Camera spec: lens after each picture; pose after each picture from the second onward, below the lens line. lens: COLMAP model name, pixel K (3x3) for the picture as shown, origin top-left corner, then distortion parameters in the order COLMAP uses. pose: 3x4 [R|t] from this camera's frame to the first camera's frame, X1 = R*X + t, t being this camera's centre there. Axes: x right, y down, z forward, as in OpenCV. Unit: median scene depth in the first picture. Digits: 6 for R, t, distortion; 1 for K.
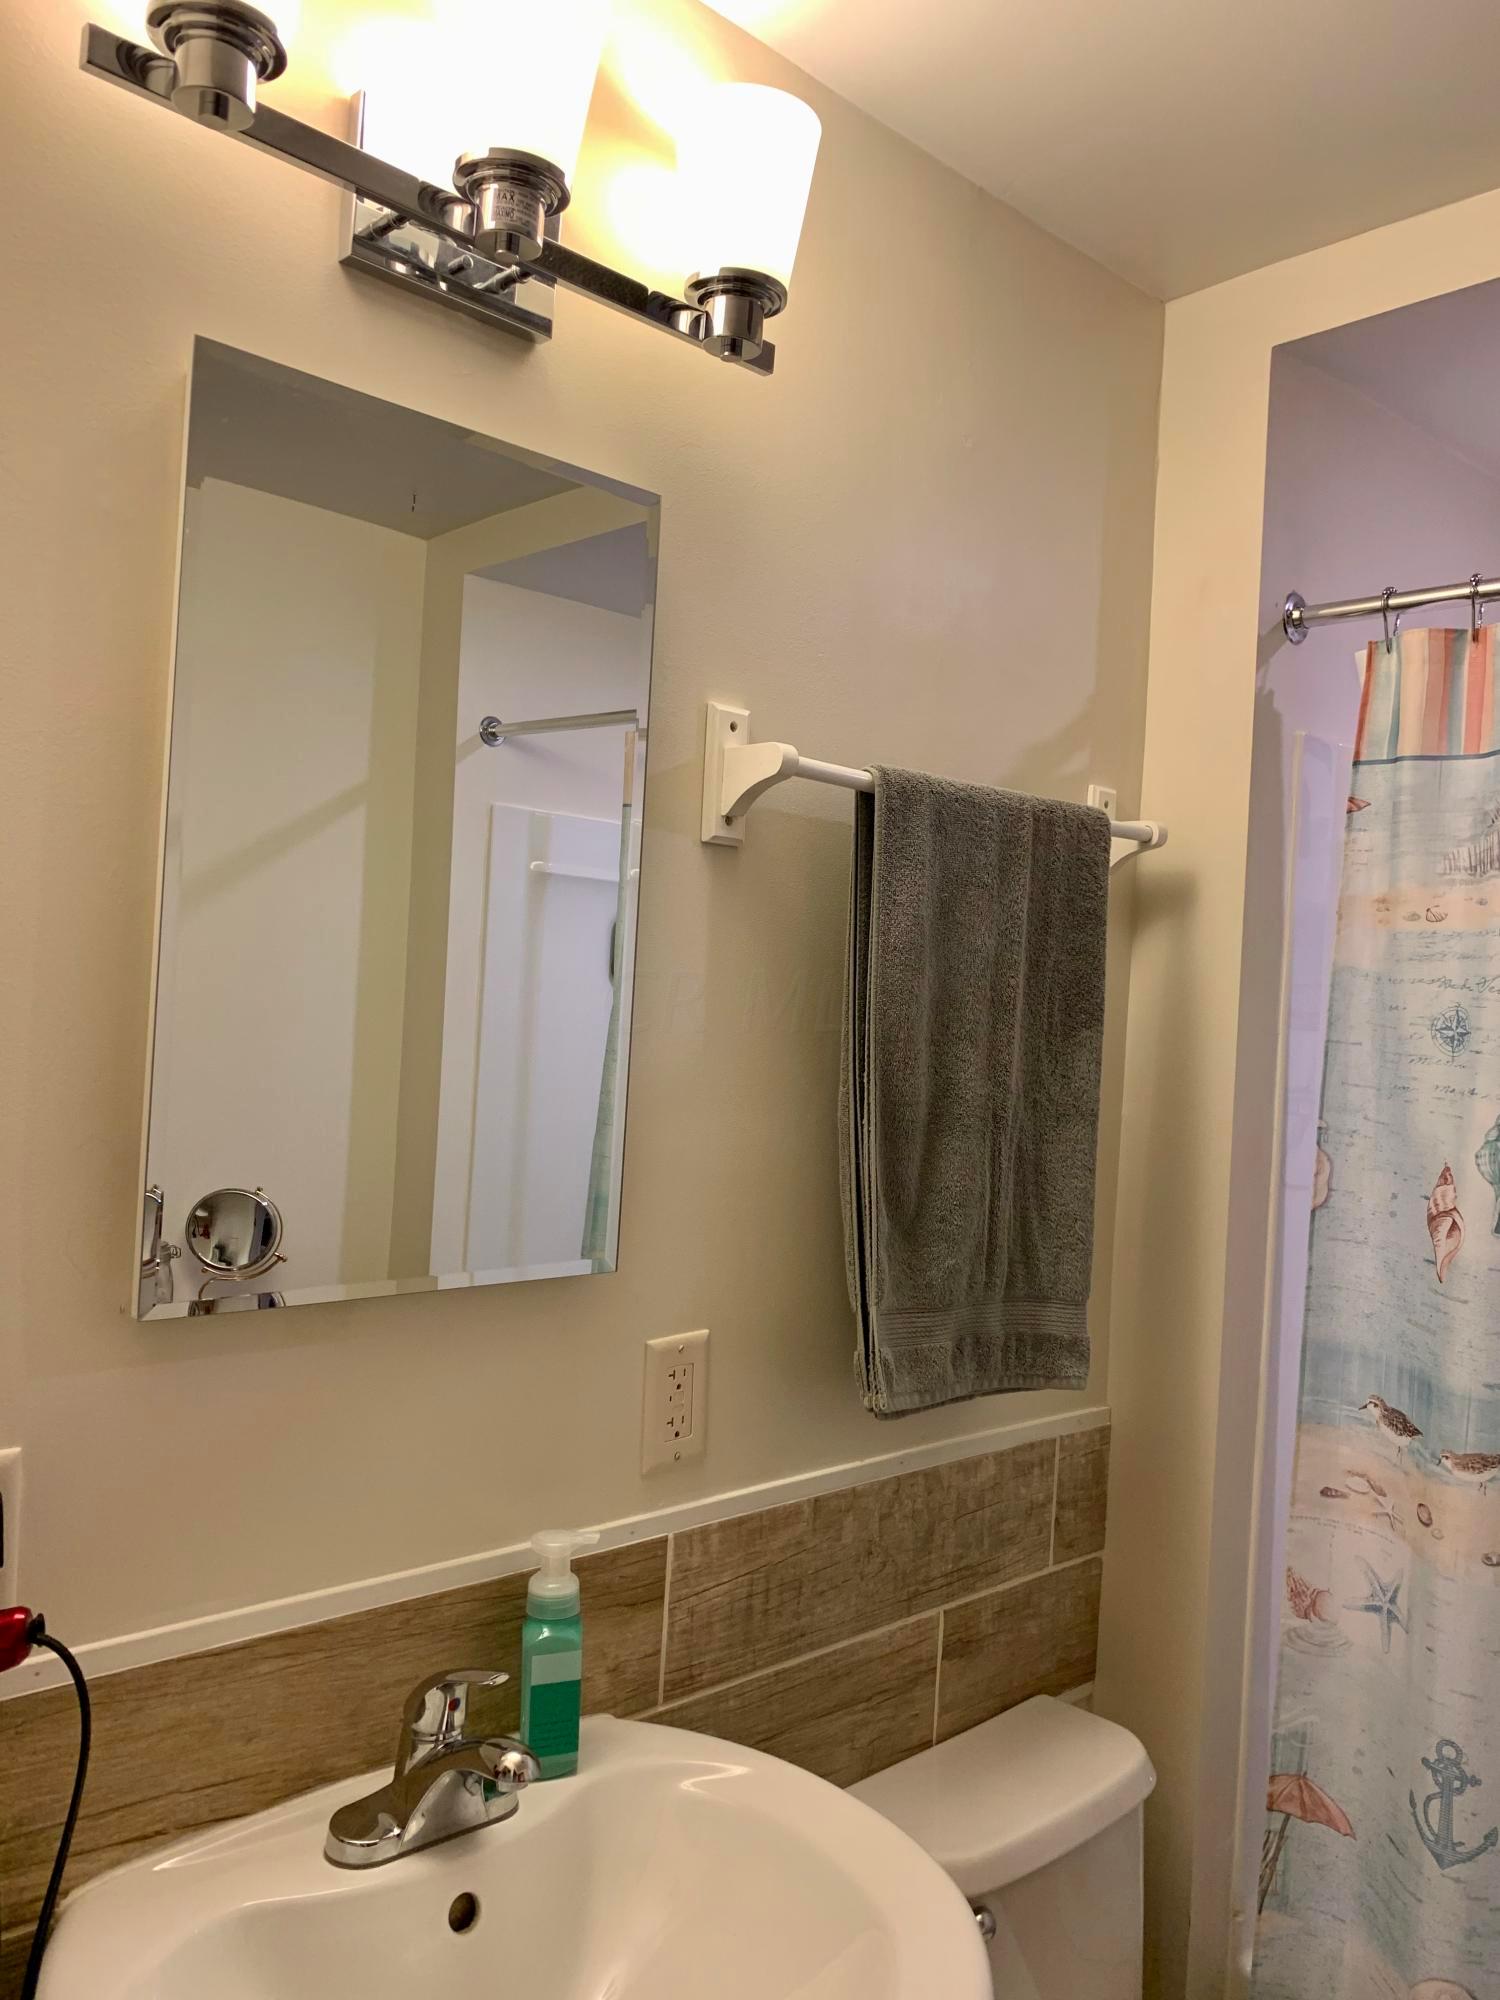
lens RADIAL K [[1520.6, 0, 750.3], [0, 1520.6, 1006.6], [0, 0, 1]] dist [0.025950, -0.031579]
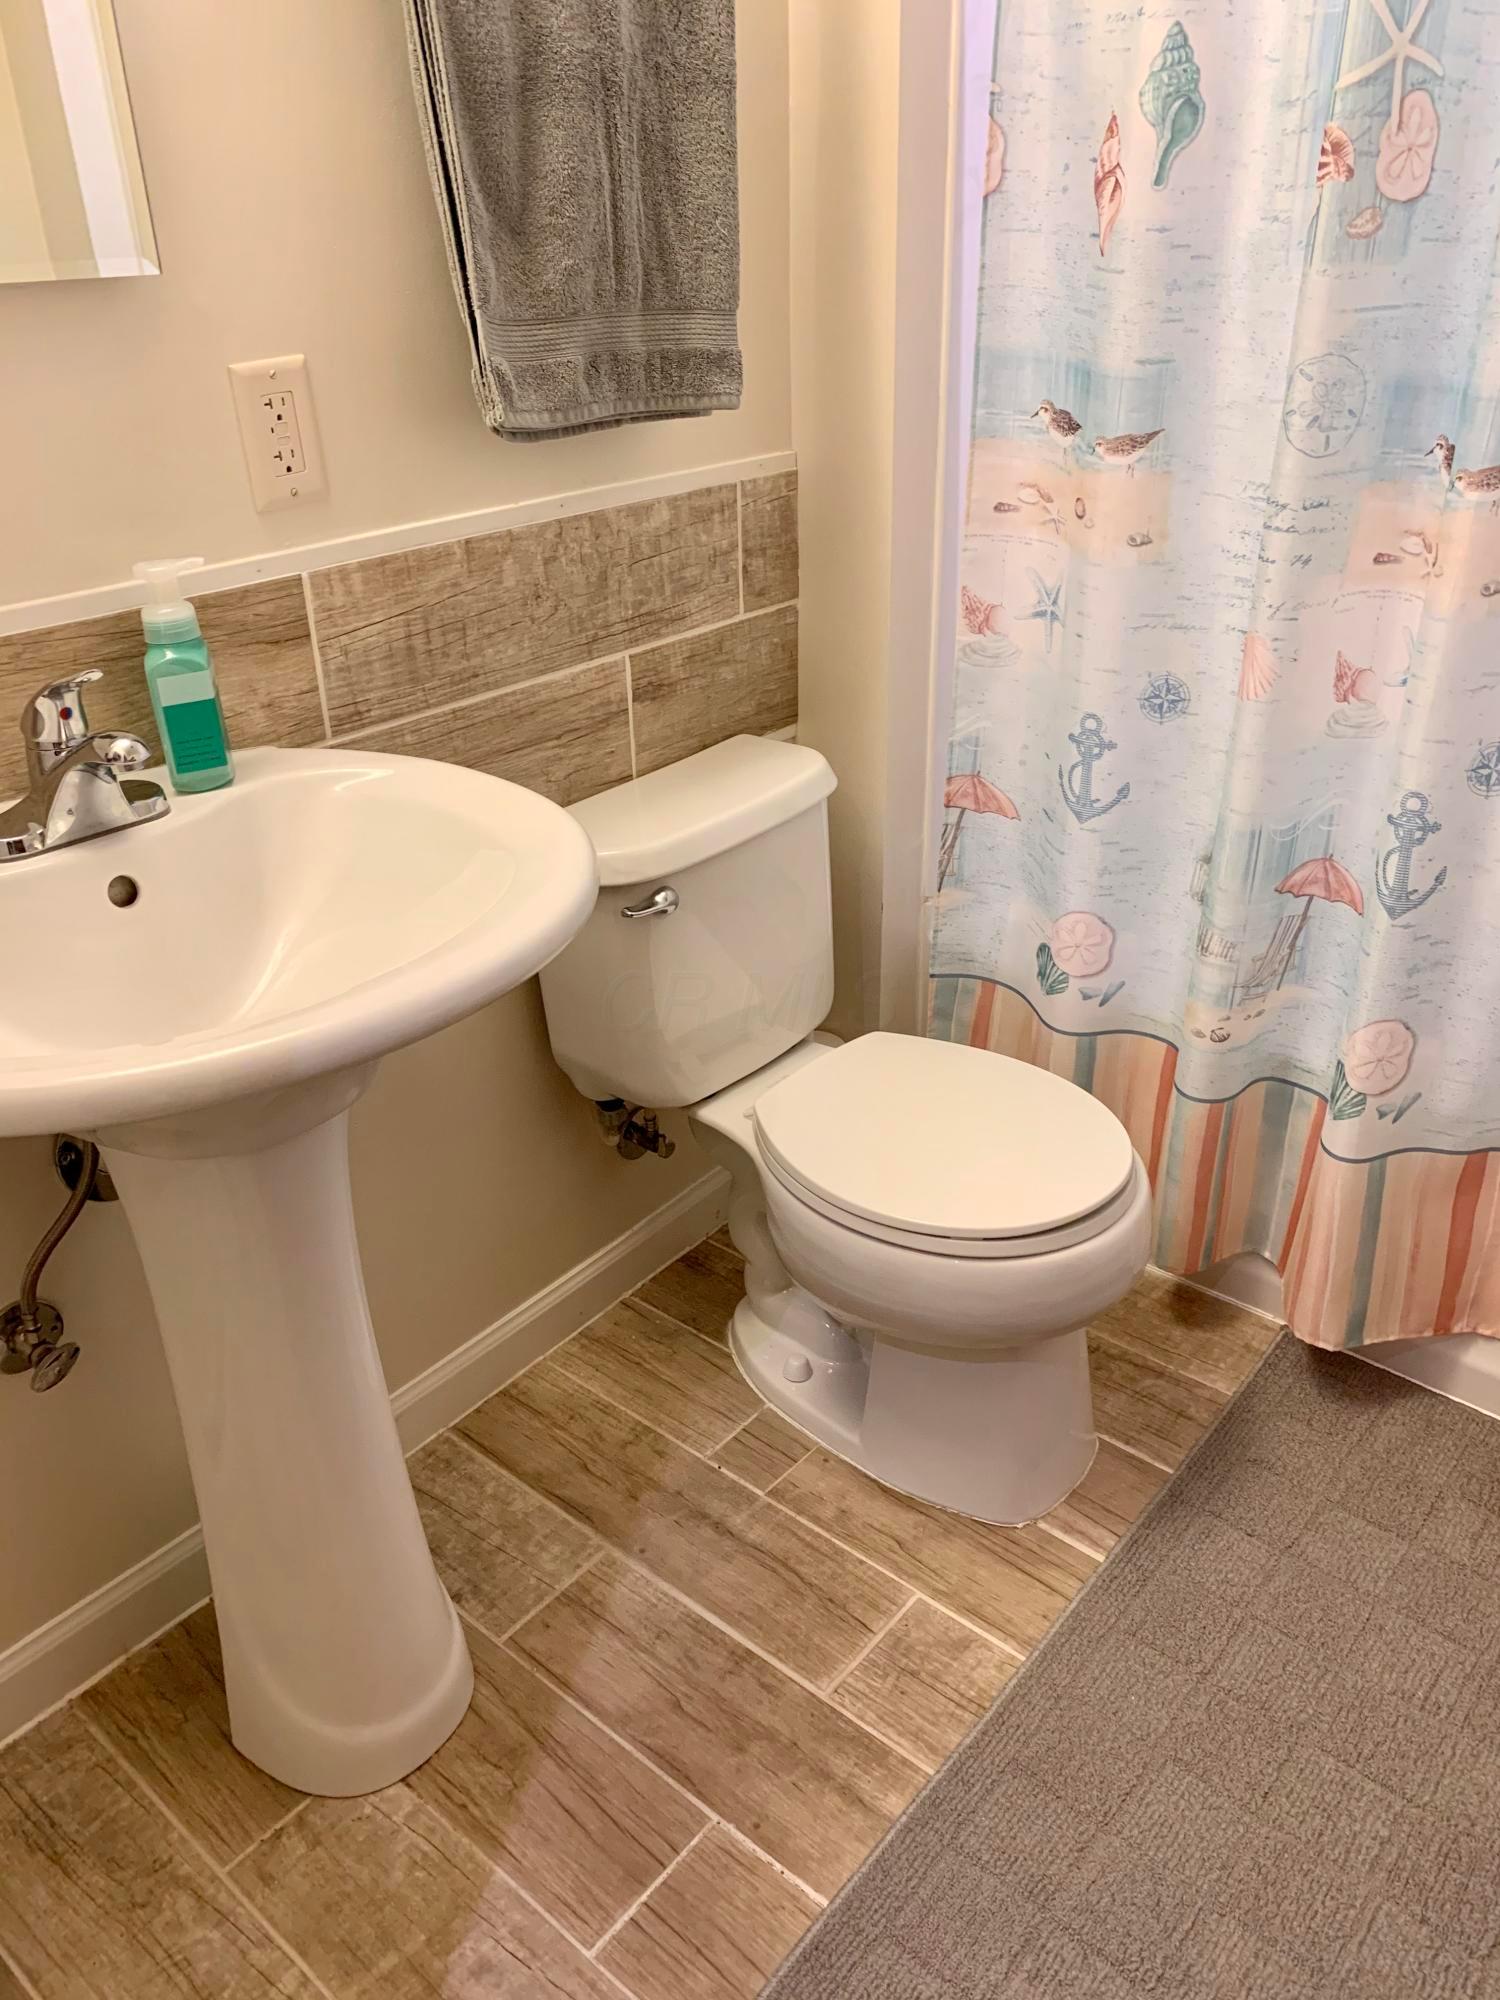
lens RADIAL K [[1520.6, 0, 764.9], [0, 1520.6, 996.2], [0, 0, 1]] dist [0.025950, -0.031579]
pose [[0.990891, -0.118549, 0.063887, 0.127478], [0.075326, 0.881158, 0.466782, 0.126745], [-0.111631, -0.457718, 0.882062, -0.029675]]
